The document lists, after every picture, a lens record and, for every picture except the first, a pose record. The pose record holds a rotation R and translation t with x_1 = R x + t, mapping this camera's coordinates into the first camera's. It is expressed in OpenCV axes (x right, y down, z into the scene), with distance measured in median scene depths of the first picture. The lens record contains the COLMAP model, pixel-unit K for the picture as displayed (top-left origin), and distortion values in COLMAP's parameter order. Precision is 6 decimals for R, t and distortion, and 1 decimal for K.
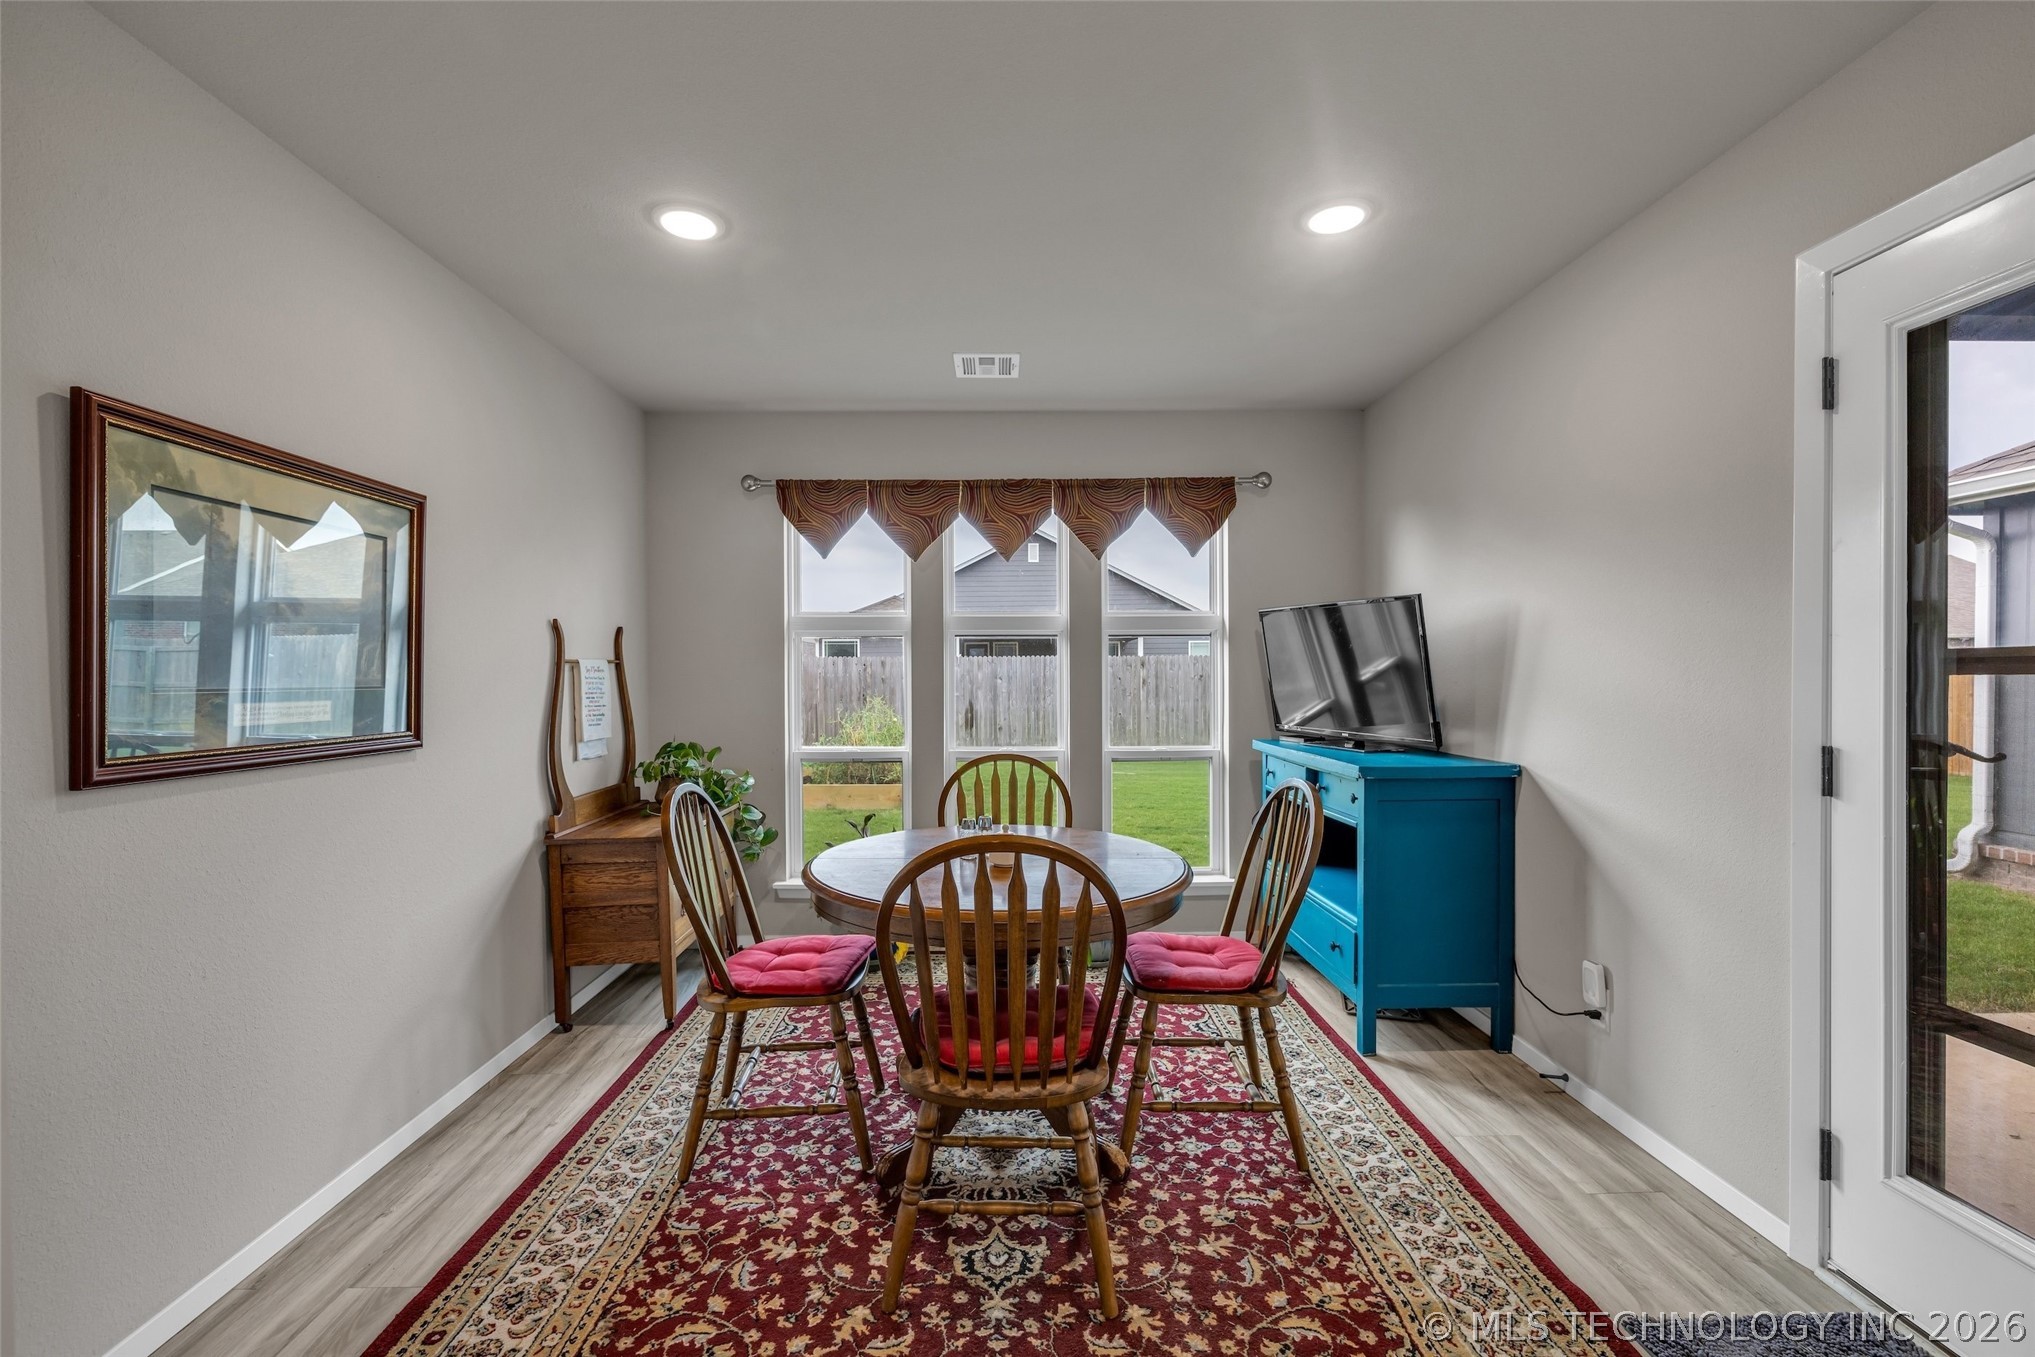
lens RADIAL K [[862.8, 0, 1013.3], [0, 862.8, 679.4], [0, 0, 1]] dist [-0.003143, 0.000401]
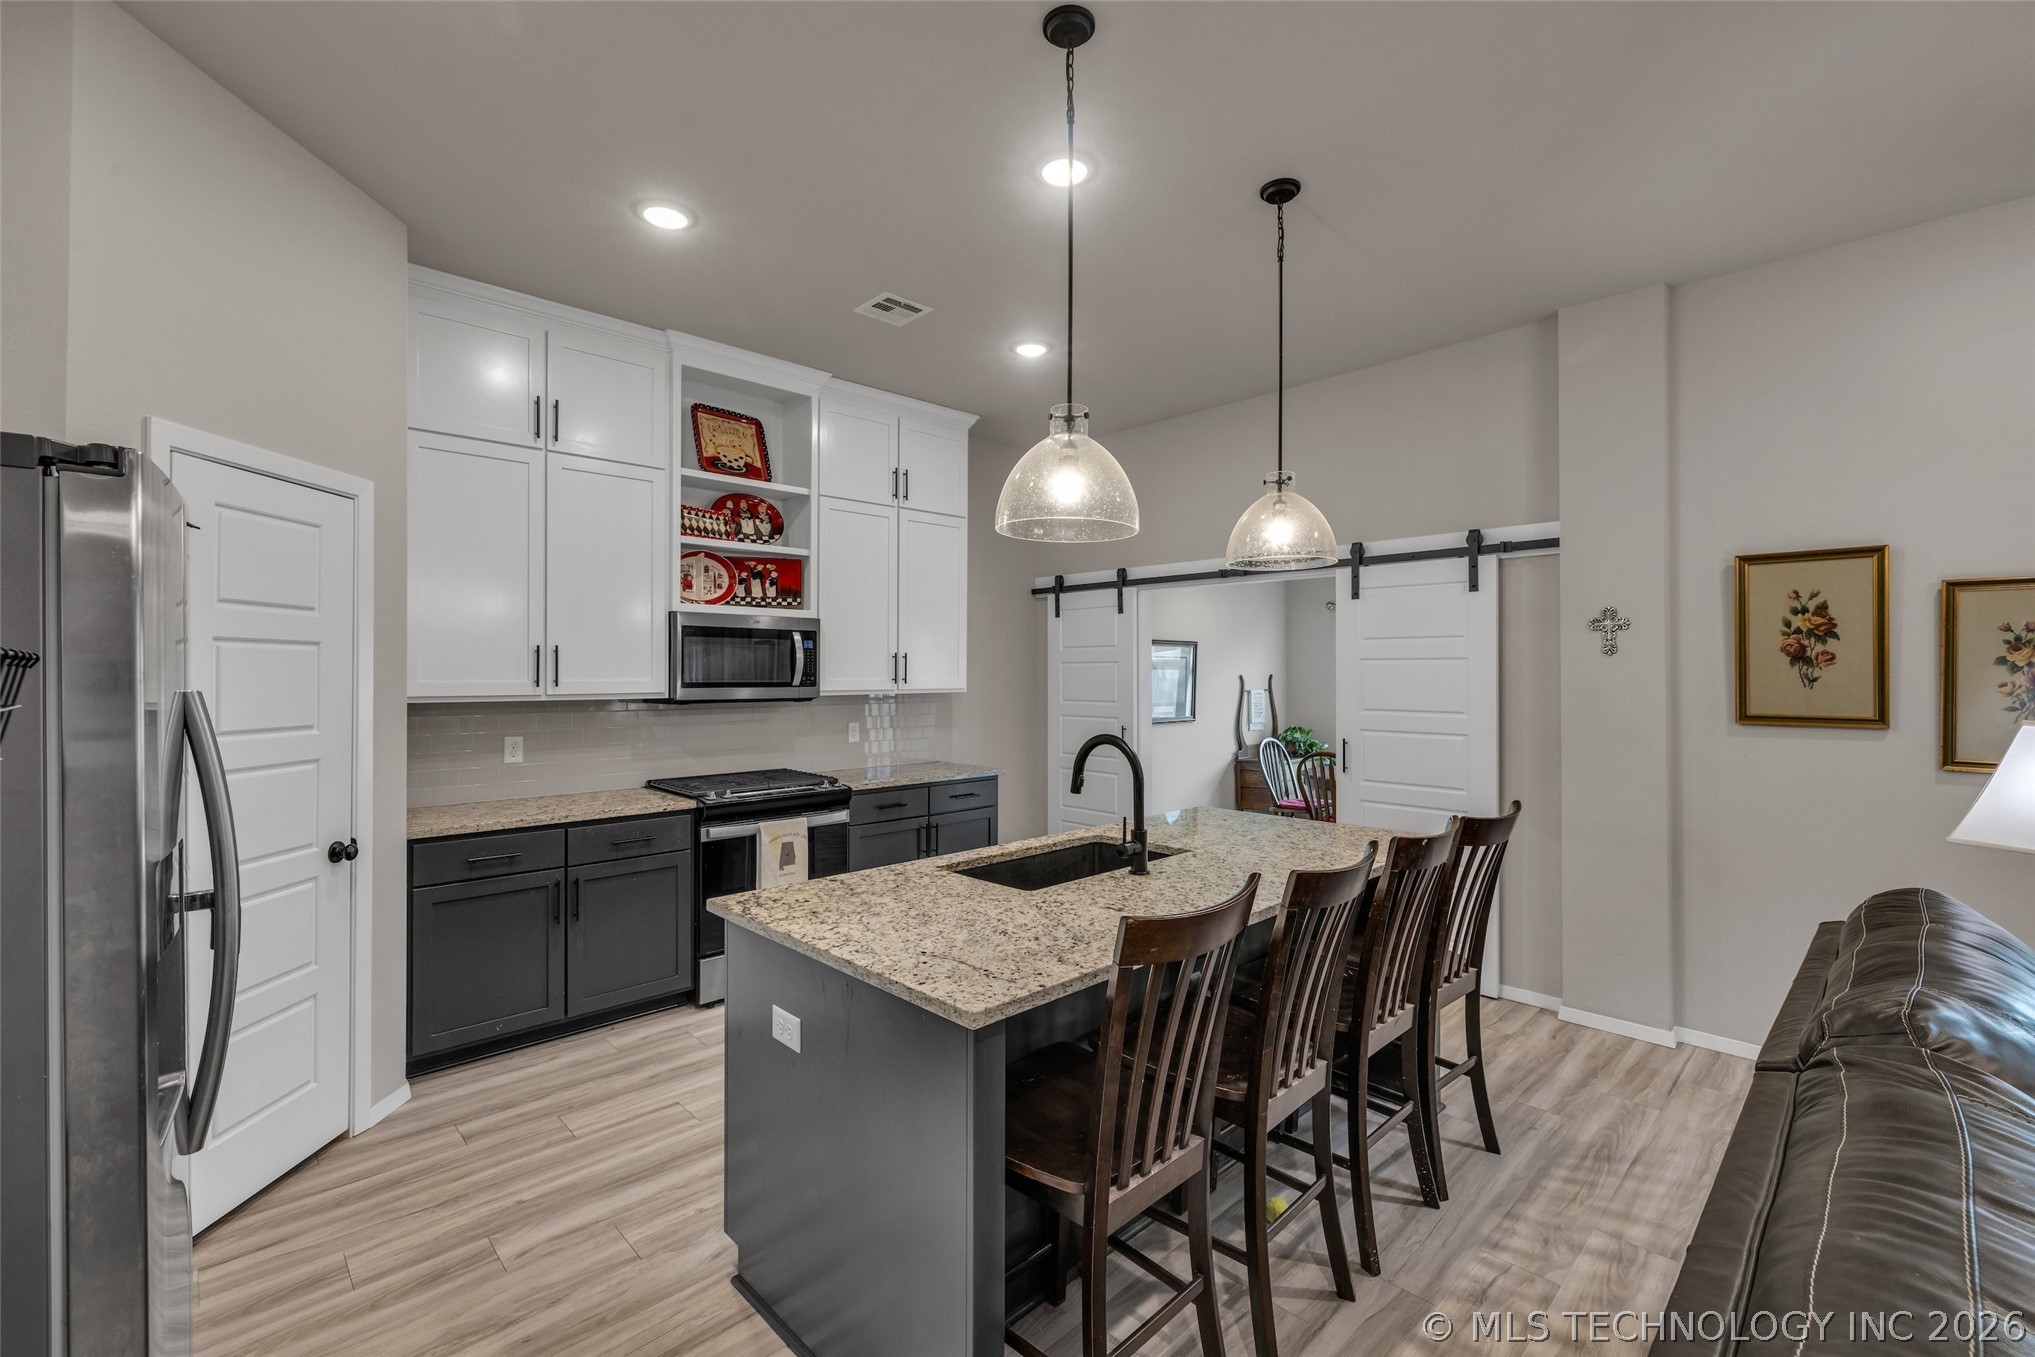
lens RADIAL K [[862.8, 0, 1005.0], [0, 862.8, 671.3], [0, 0, 1]] dist [-0.003143, 0.000401]
pose [[0.674868, 0.005143, -0.737920, 0.734612], [-0.007684, 0.999970, -0.000058, -0.061678], [0.737898, 0.005709, 0.674888, -1.032621]]
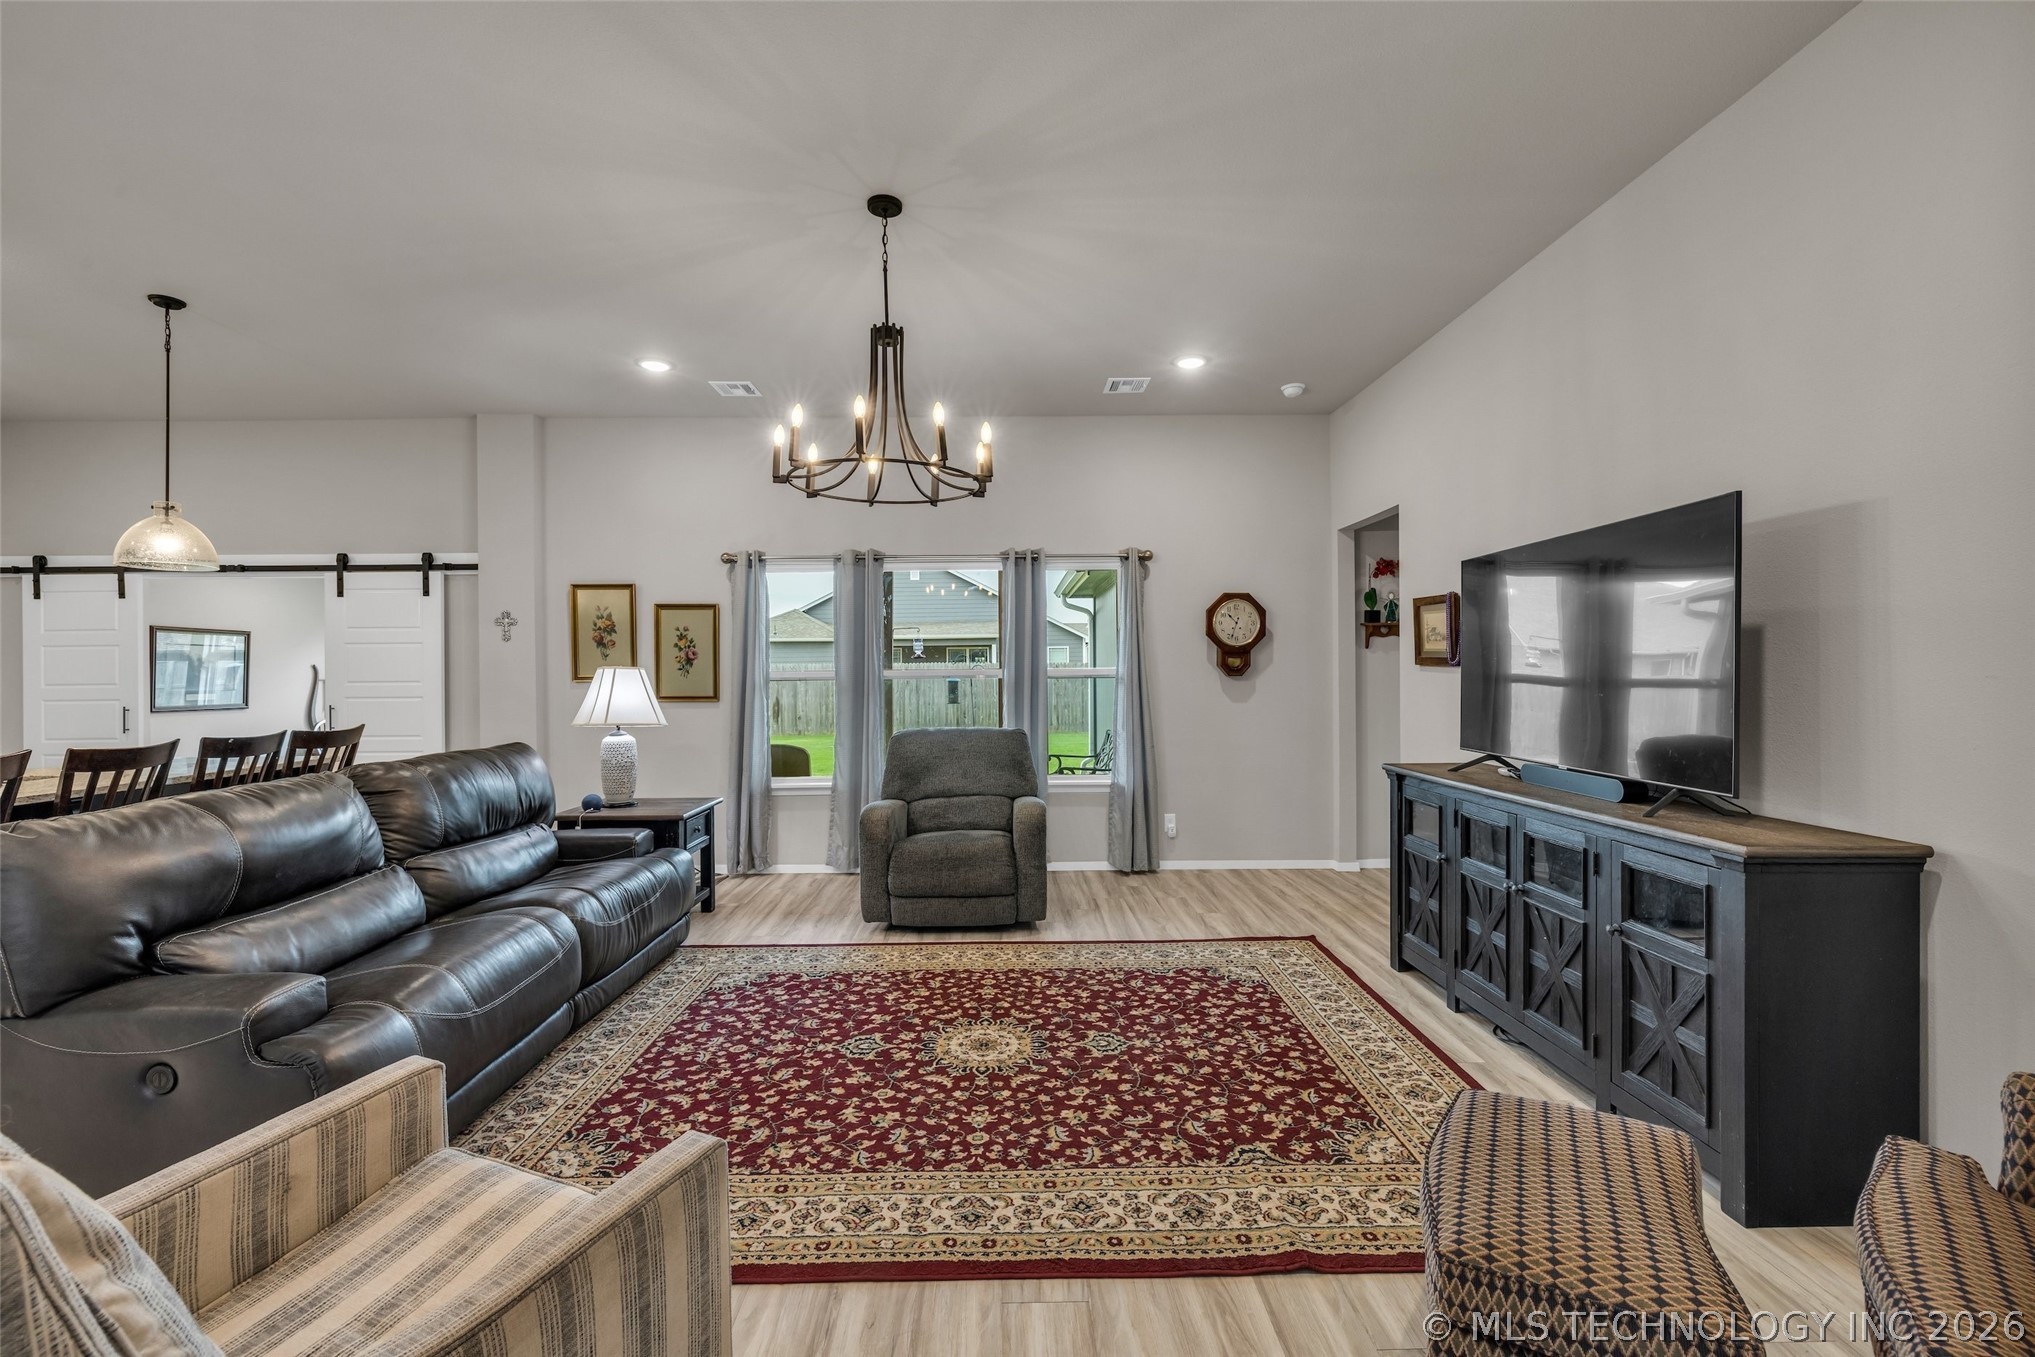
lens RADIAL K [[862.8, 0, 1015.5], [0, 862.8, 670.3], [0, 0, 1]] dist [-0.003143, 0.000401]
pose [[0.999995, -0.003091, -0.001164, 1.361227], [0.003081, 0.999959, -0.008546, -0.019308], [0.001191, 0.008542, 0.999963, -1.389800]]
